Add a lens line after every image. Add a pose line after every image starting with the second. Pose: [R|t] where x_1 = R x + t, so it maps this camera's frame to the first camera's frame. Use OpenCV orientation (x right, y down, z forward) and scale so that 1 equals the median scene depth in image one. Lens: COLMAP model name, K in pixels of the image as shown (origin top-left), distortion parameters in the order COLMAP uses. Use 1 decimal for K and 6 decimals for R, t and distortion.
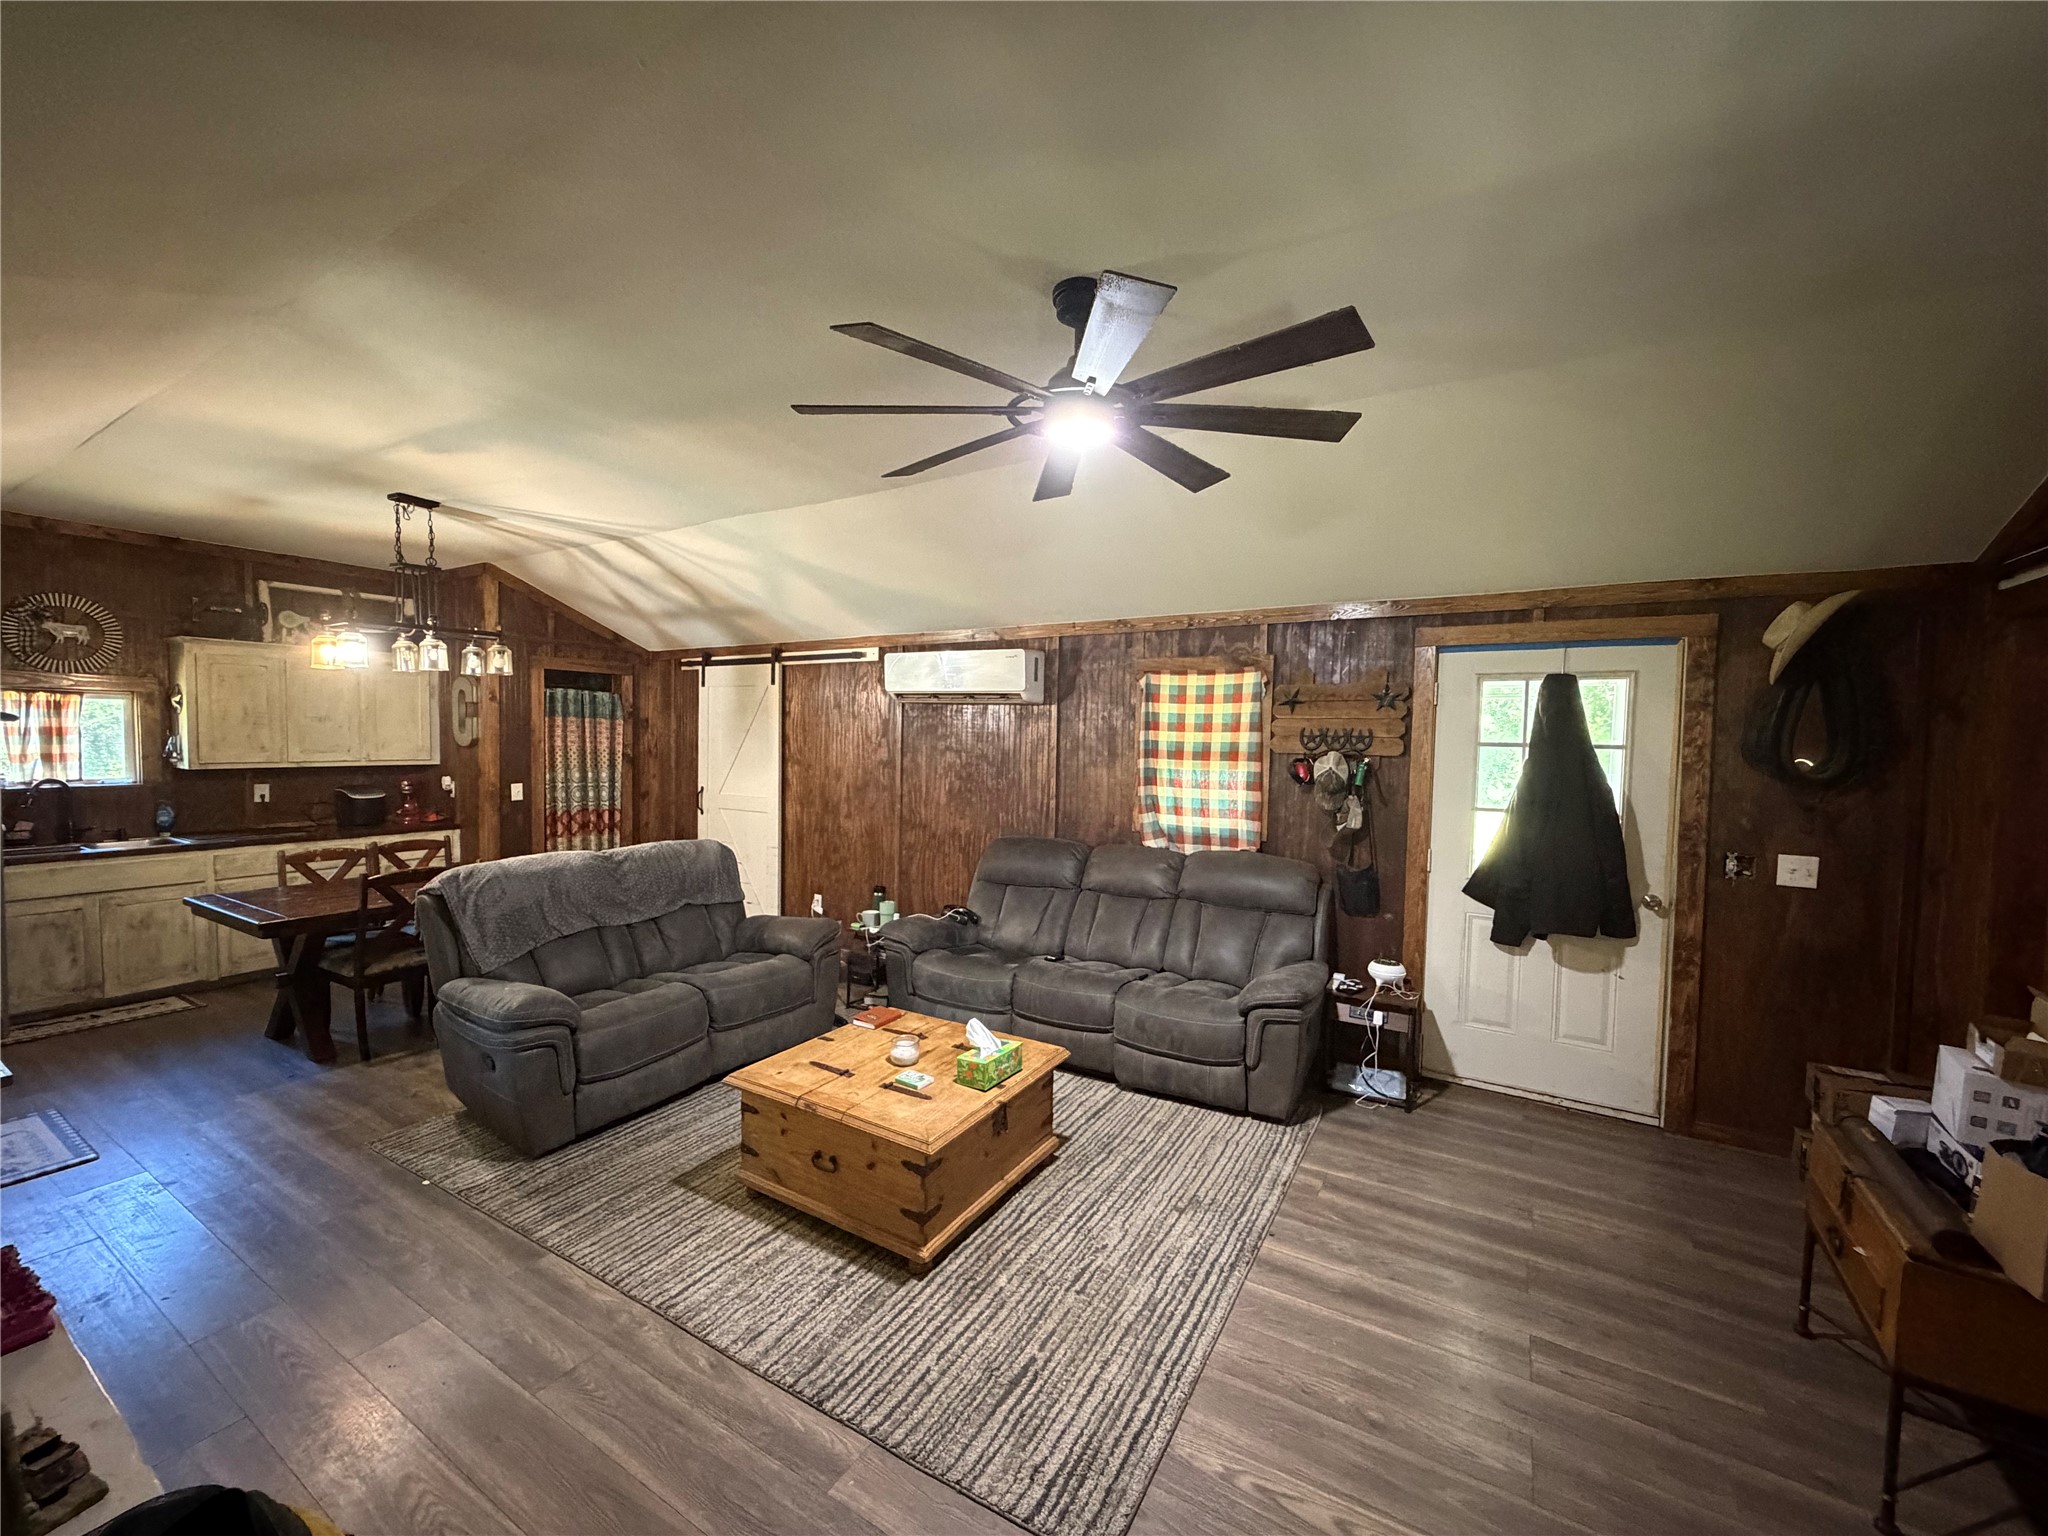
lens RADIAL K [[816.5, 0, 1010.2], [0, 816.5, 775.0], [0, 0, 1]] dist [0.002897, 0.000377]
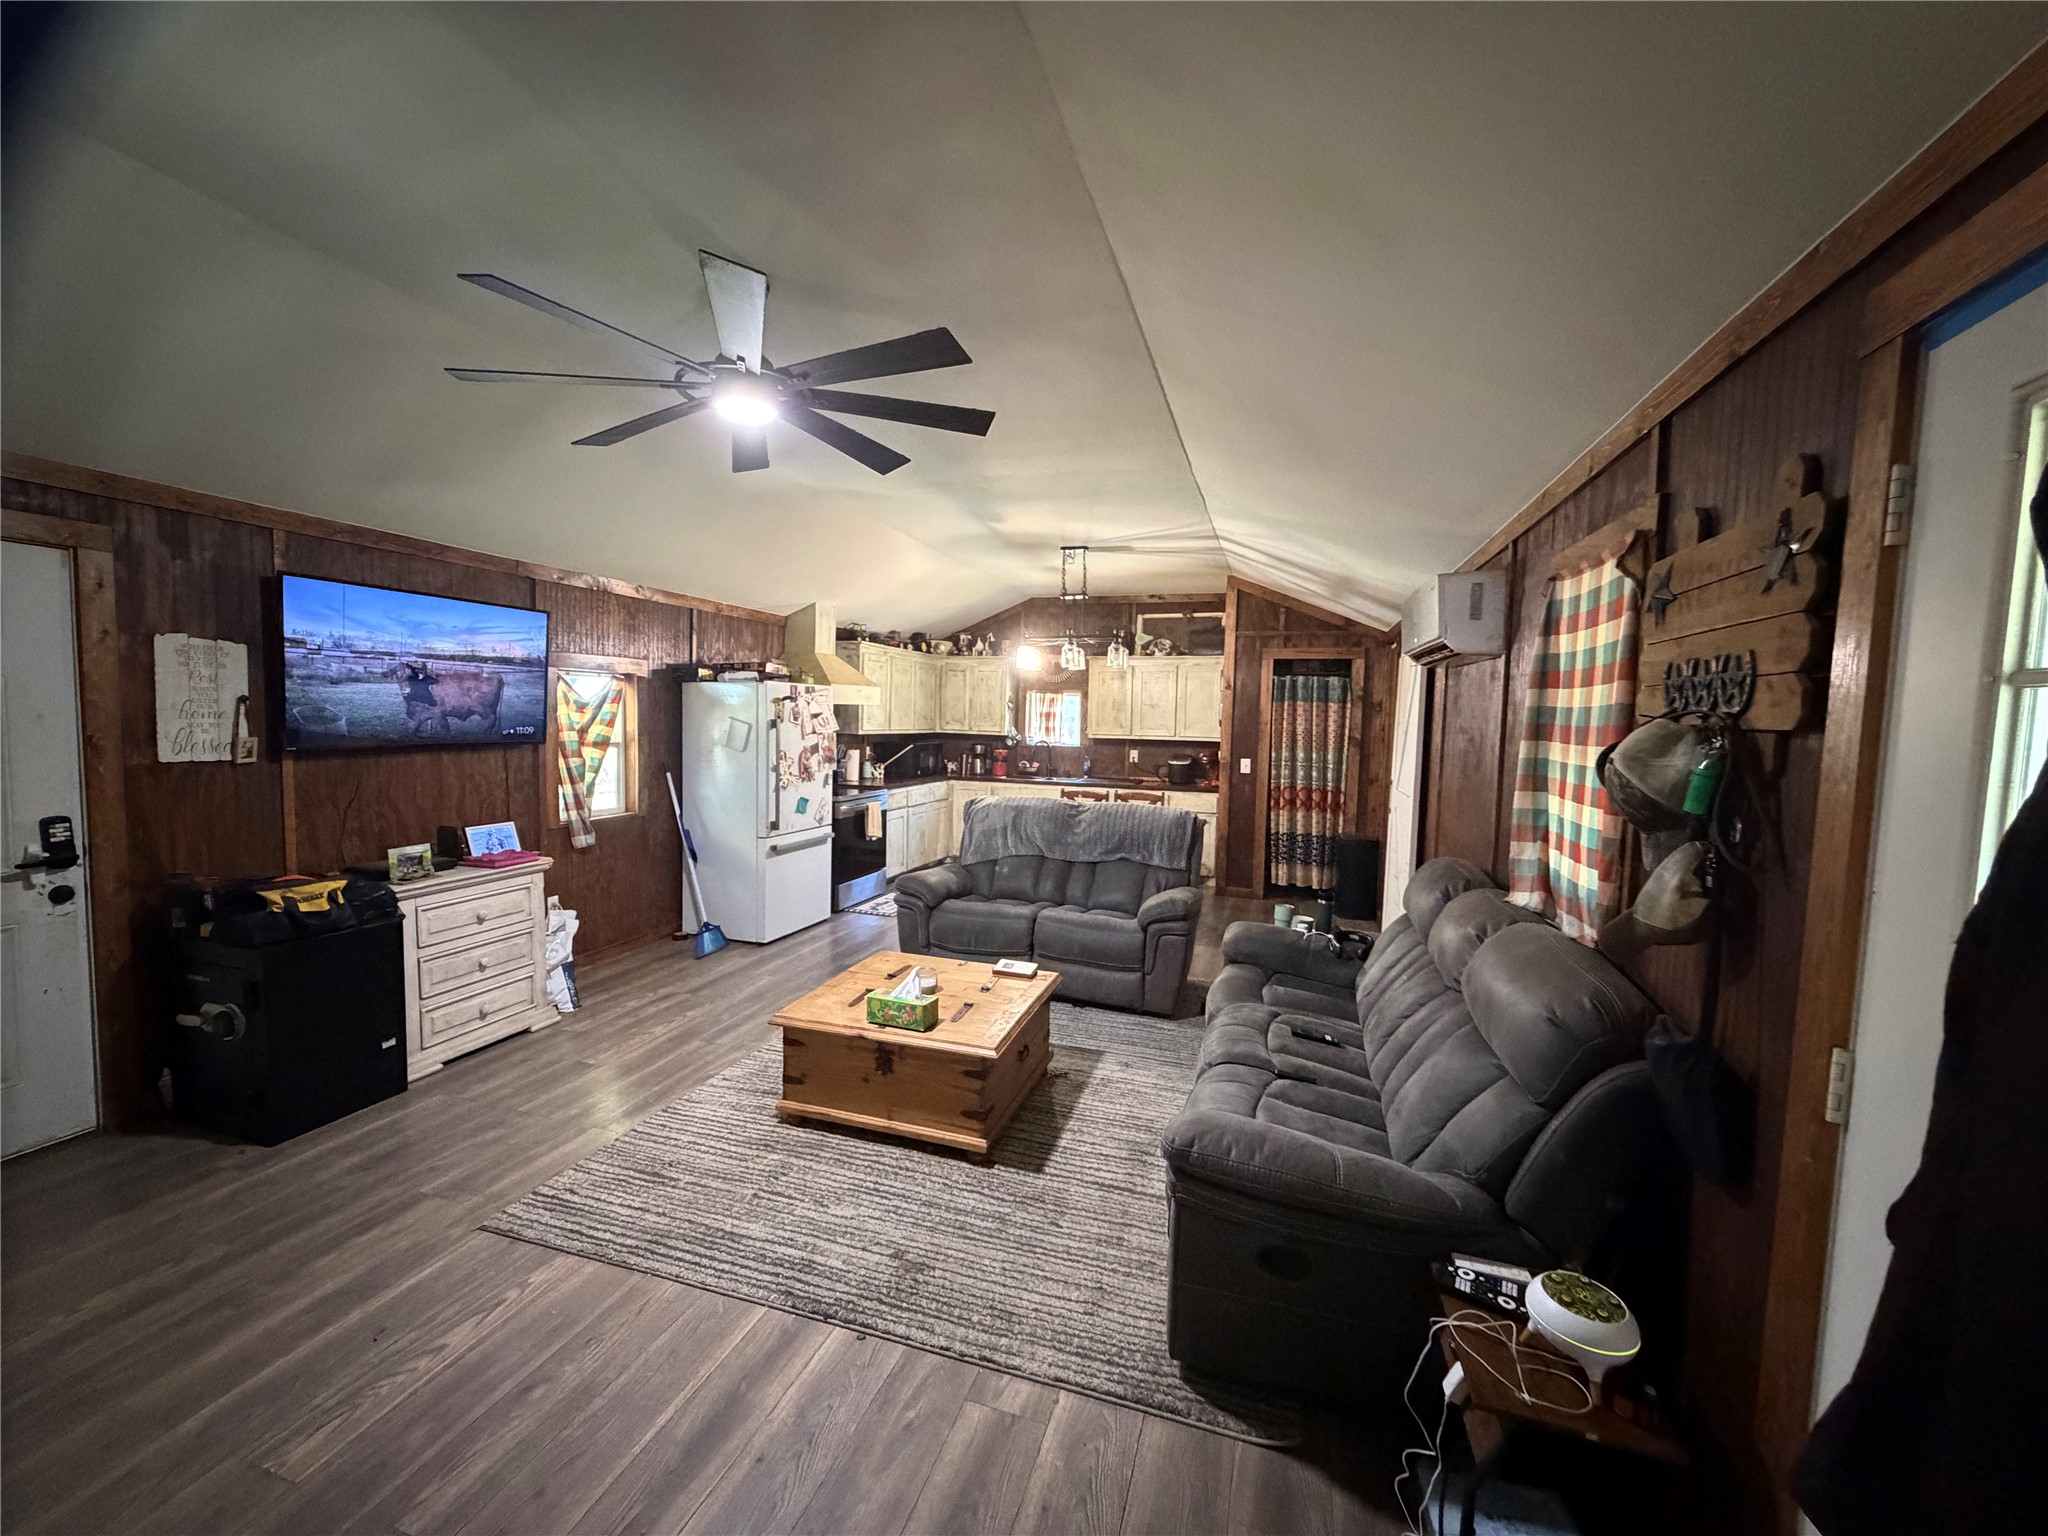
lens RADIAL K [[816.5, 0, 1018.5], [0, 816.5, 771.5], [0, 0, 1]] dist [0.002897, 0.000377]
pose [[0.228452, 0.056826, -0.971895, 0.457602], [-0.064594, 0.996980, 0.043109, -0.000913], [0.971410, 0.052930, 0.231432, 0.405410]]
